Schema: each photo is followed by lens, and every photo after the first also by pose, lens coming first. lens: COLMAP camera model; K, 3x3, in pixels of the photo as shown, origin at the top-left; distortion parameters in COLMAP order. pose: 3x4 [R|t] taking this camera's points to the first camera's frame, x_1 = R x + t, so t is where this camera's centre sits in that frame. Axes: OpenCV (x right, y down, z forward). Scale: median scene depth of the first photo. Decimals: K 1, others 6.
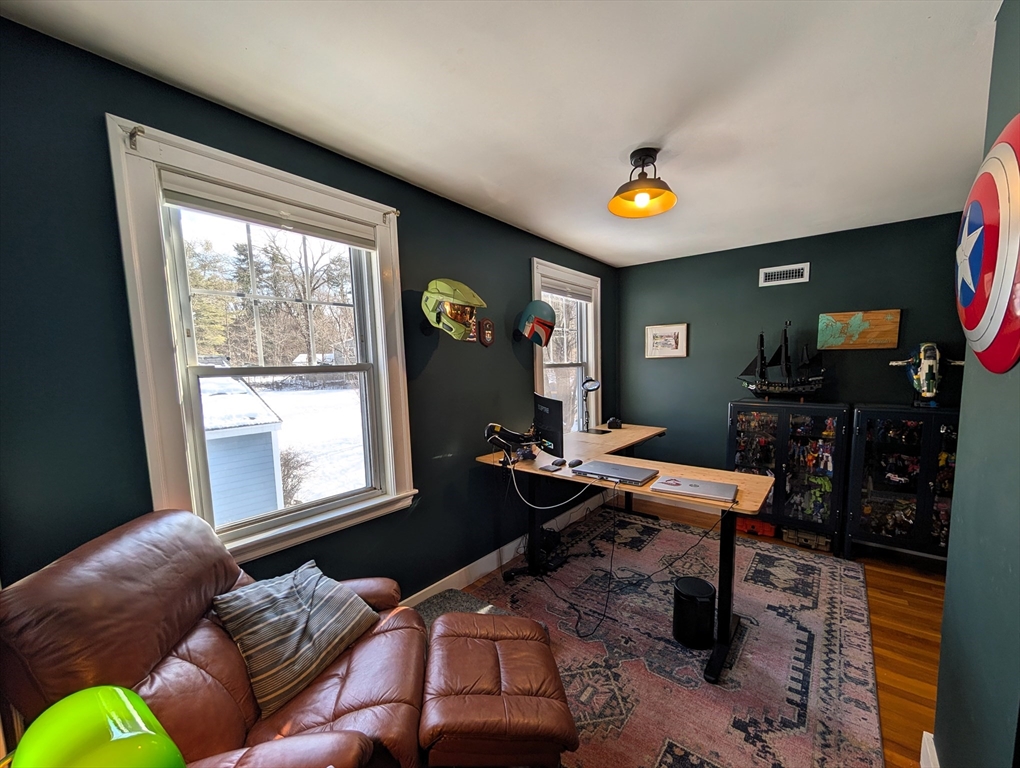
lens RADIAL K [[410.7, 0, 512.0], [0, 410.7, 402.1], [0, 0, 1]] dist [-0.000540, 0.000015]
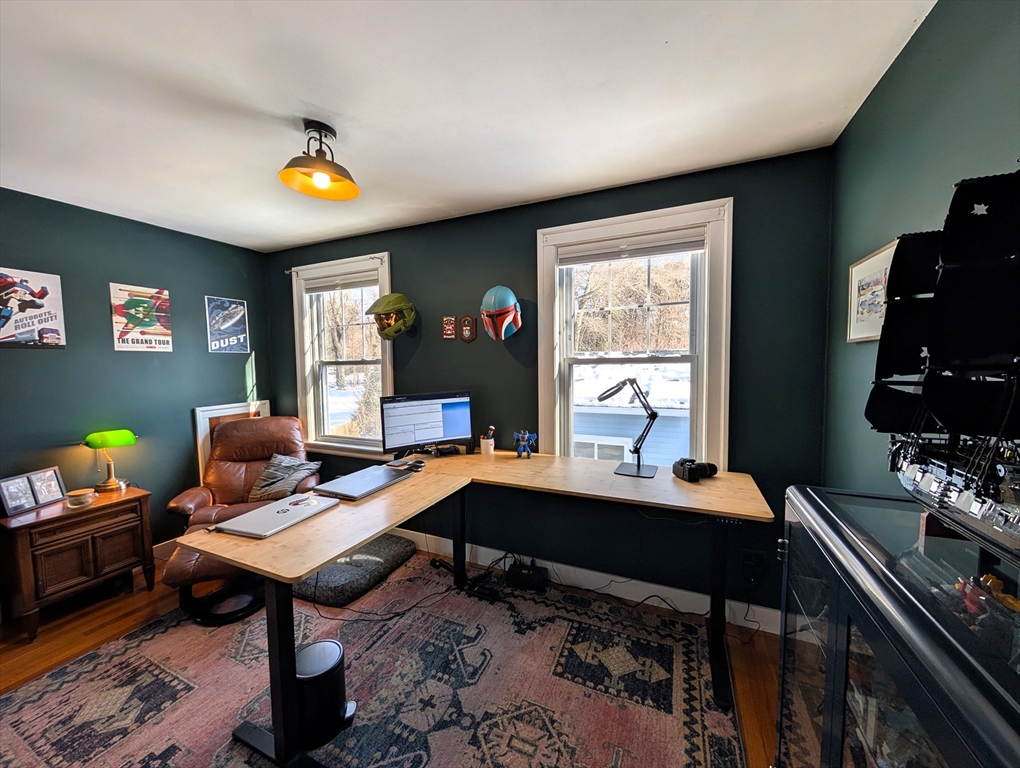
lens RADIAL K [[380.1, 0, 510.0], [0, 380.1, 384.0], [0, 0, 1]] dist [-0.000111, 0.000054]
pose [[0.248441, 0.070289, -0.966094, 0.850896], [-0.084705, 0.995120, 0.050618, -0.083516], [0.964936, 0.069258, 0.253182, 0.823402]]
